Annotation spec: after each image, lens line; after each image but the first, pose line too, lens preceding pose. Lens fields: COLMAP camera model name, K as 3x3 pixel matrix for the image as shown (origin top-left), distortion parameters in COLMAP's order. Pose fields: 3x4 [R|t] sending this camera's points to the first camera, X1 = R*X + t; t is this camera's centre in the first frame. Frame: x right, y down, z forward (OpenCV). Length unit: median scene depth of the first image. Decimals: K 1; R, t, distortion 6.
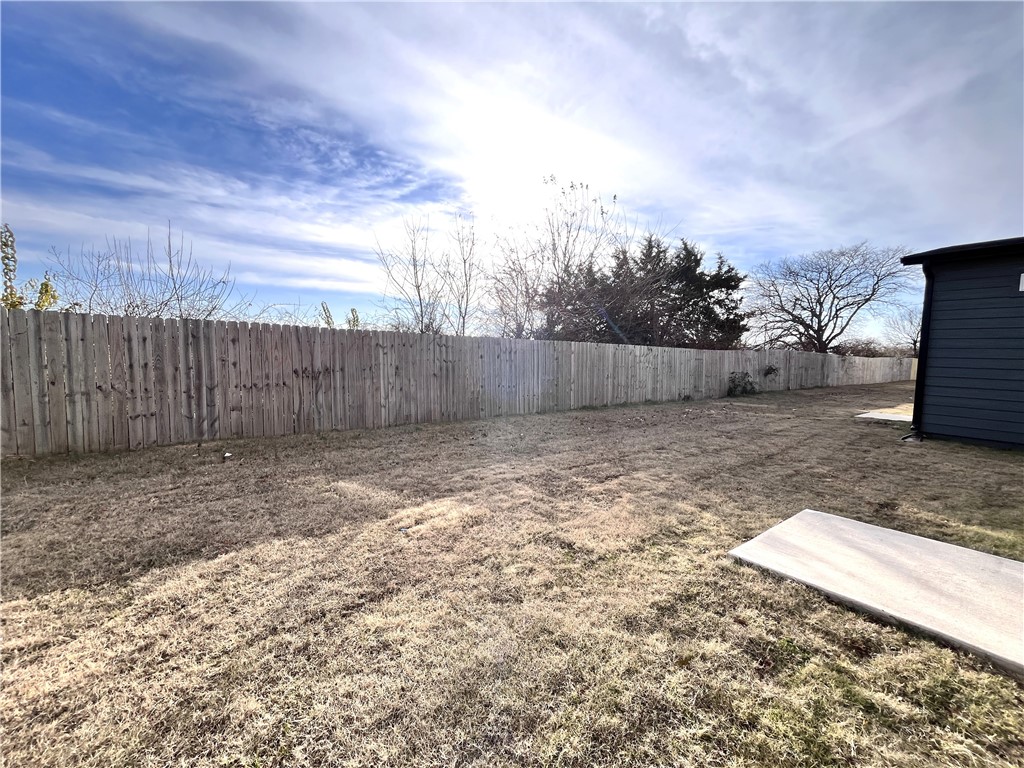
lens RADIAL K [[421.7, 0, 509.1], [0, 421.7, 383.4], [0, 0, 1]] dist [-0.002927, -0.000508]
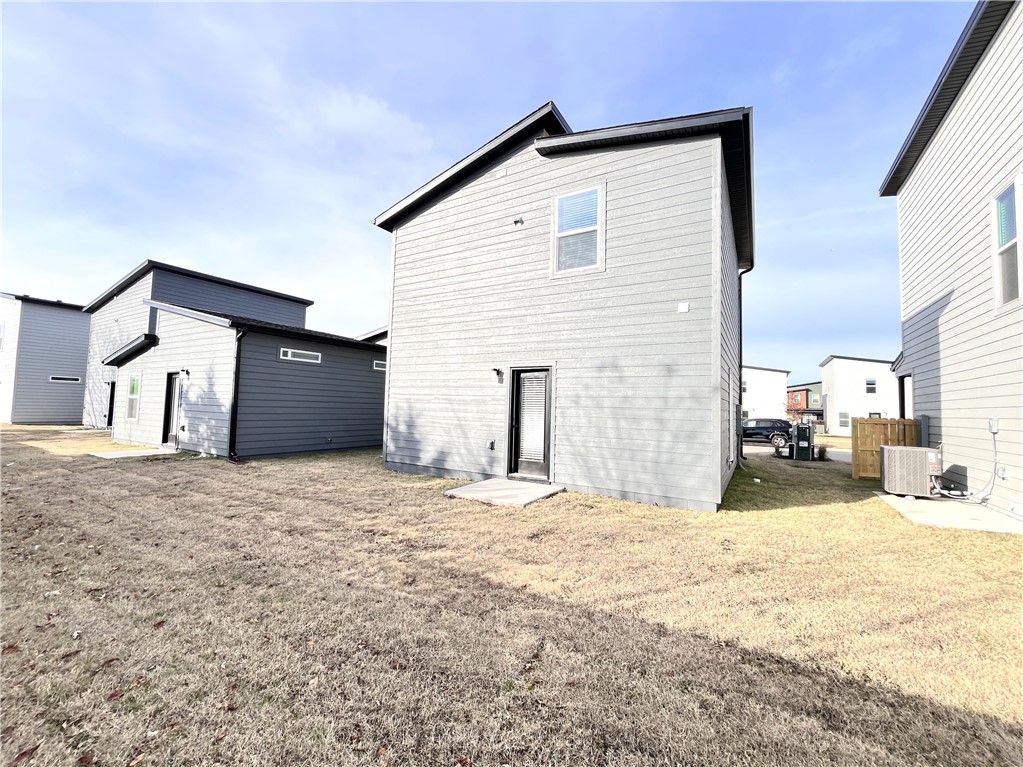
lens RADIAL K [[418.0, 0, 511.5], [0, 418.0, 383.5], [0, 0, 1]] dist [-0.007716, 0.000270]
pose [[-0.375727, 0.043395, 0.925714, -0.791036], [0.055178, 0.998178, -0.024397, -0.080013], [-0.925086, 0.041913, -0.377437, 1.039900]]
